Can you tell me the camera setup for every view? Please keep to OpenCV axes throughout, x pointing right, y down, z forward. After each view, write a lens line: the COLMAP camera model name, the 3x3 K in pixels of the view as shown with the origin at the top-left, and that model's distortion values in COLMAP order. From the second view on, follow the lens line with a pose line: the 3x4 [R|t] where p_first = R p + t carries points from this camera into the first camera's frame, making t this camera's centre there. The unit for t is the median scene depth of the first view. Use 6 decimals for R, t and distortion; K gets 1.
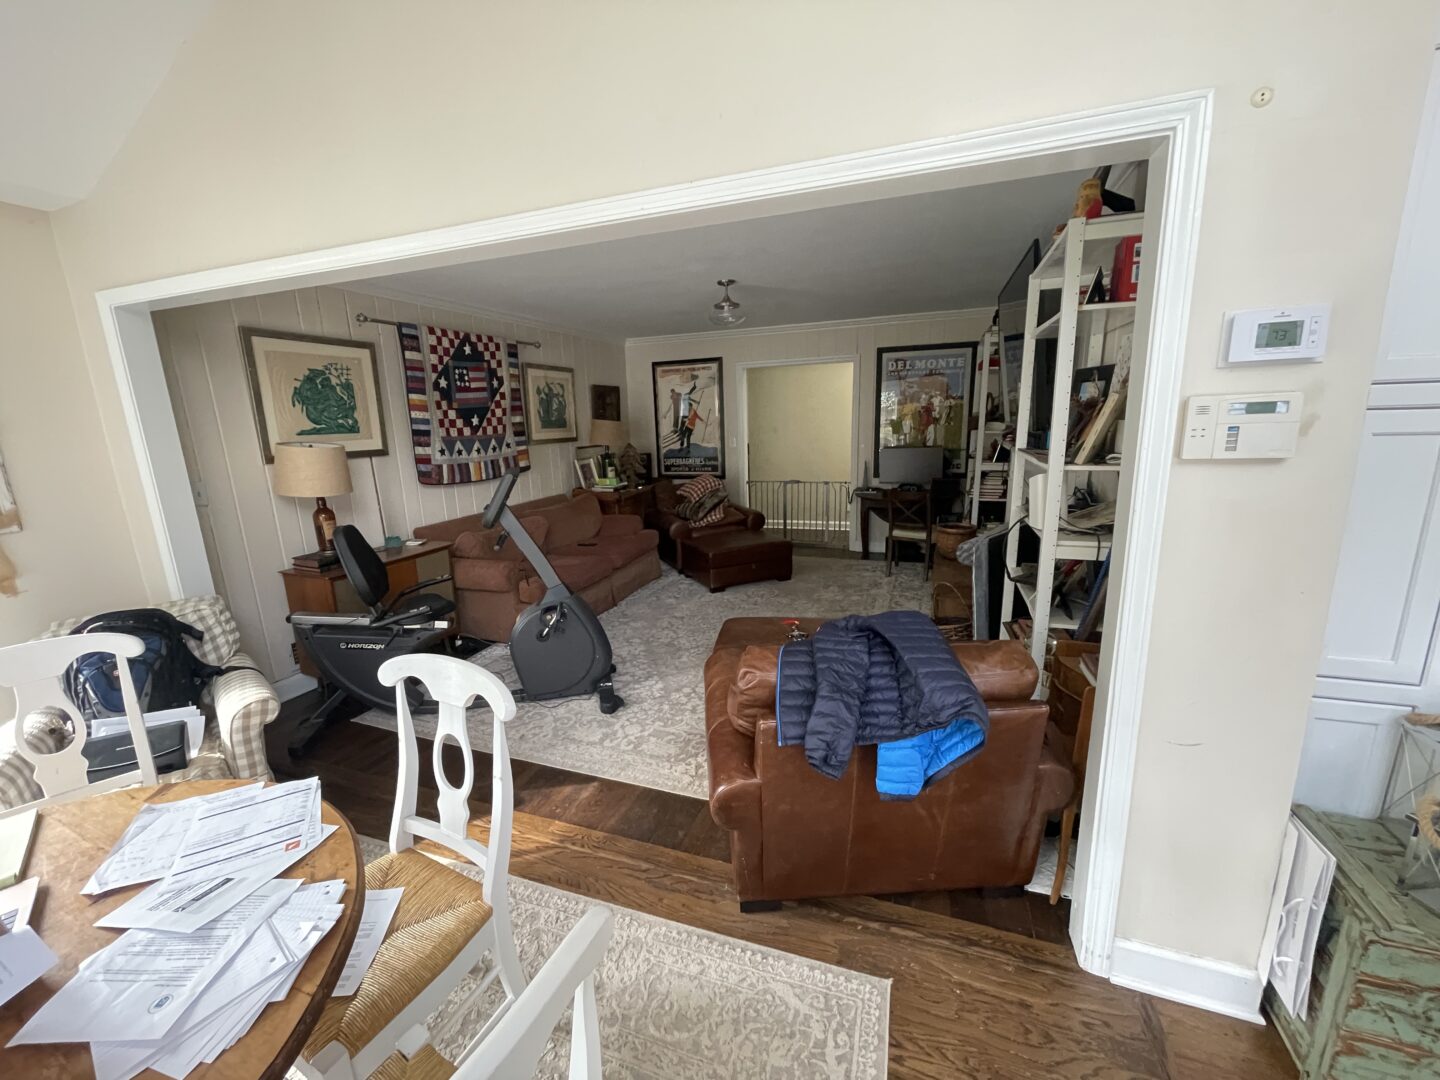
lens RADIAL K [[583.2, 0, 709.5], [0, 583.2, 541.6], [0, 0, 1]] dist [-0.002946, 0.000051]
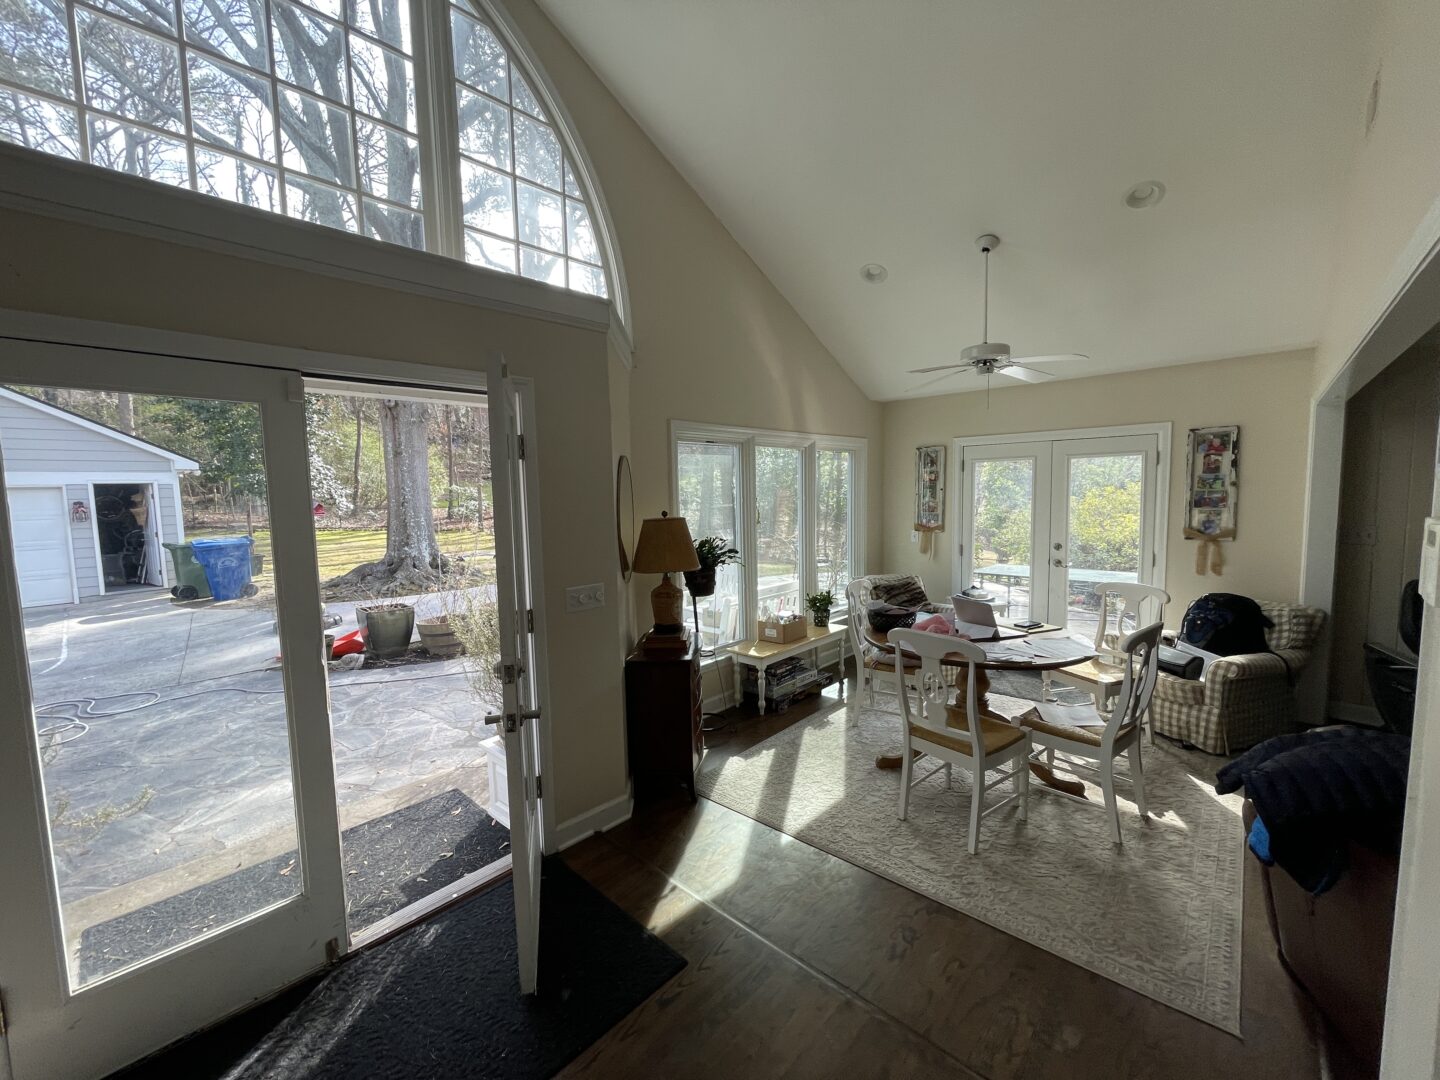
lens RADIAL K [[583.2, 0, 709.5], [0, 583.2, 541.6], [0, 0, 1]] dist [-0.002946, 0.000051]
pose [[-0.388207, 0.124621, -0.913107, 1.135241], [-0.162997, 0.965909, 0.201126, -0.122904], [0.907043, 0.226912, -0.354660, 0.218178]]
